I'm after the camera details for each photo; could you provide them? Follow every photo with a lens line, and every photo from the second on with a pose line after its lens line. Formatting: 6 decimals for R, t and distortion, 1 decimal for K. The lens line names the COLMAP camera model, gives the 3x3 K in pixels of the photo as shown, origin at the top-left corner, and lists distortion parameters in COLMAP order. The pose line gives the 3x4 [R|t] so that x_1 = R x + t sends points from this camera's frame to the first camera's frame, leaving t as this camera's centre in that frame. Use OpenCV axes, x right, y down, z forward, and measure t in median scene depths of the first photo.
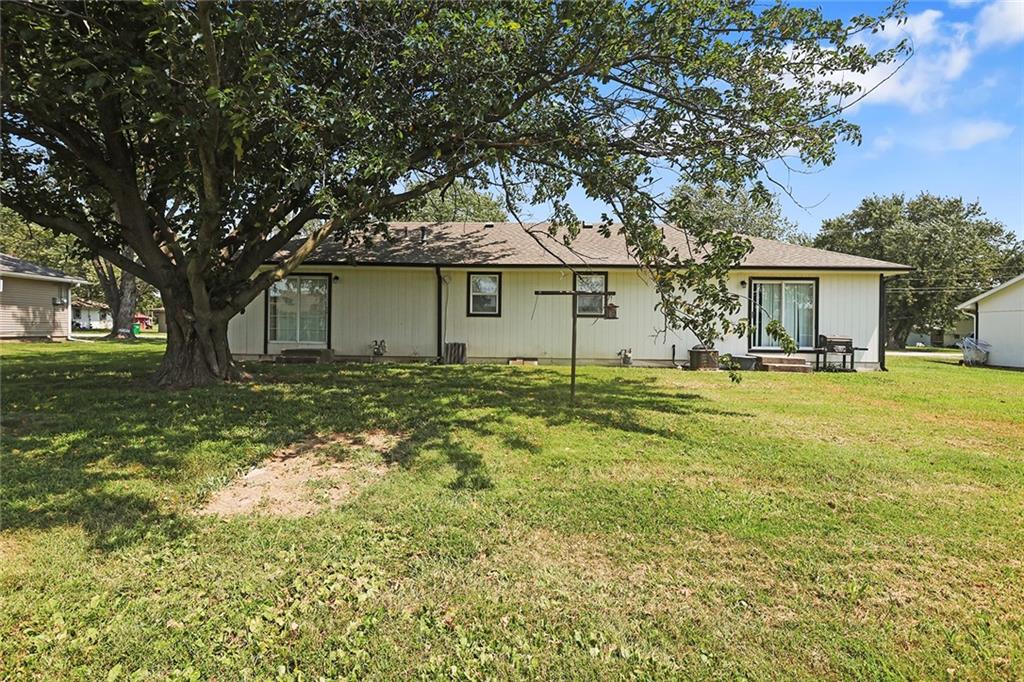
lens RADIAL K [[500.4, 0, 512.0], [0, 500.4, 341.0], [0, 0, 1]] dist [-0.000697, -0.000023]
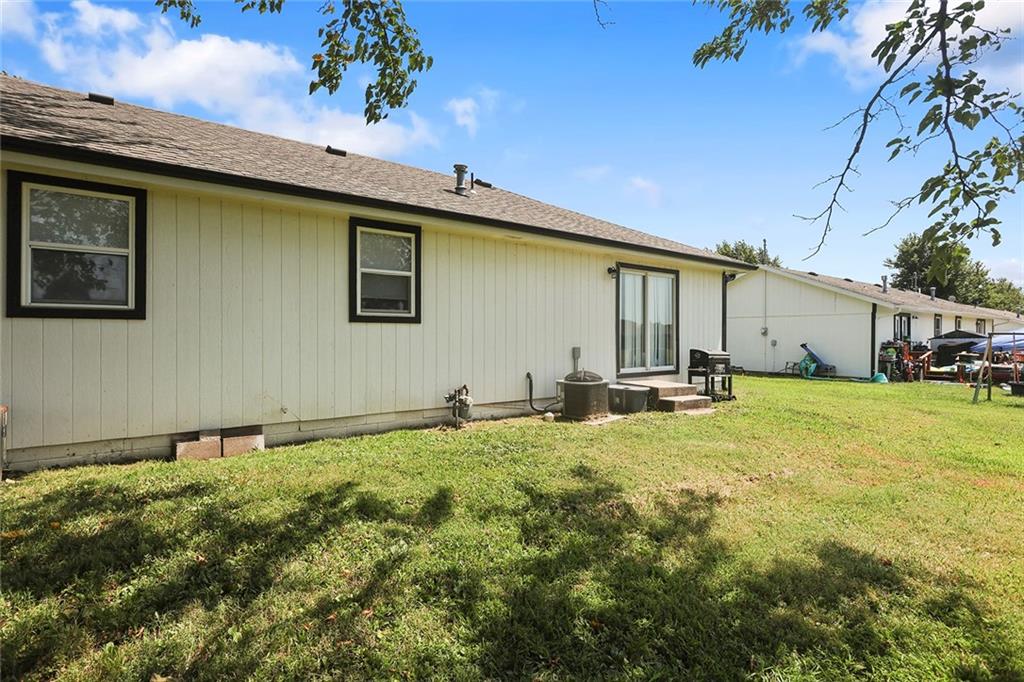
lens RADIAL K [[500.4, 0, 512.0], [0, 500.4, 341.0], [0, 0, 1]] dist [-0.000697, -0.000023]
pose [[0.808988, -0.011640, 0.587710, -0.019035], [0.010232, 0.999931, 0.005720, -0.031330], [-0.587736, 0.001387, 0.809052, 0.573186]]
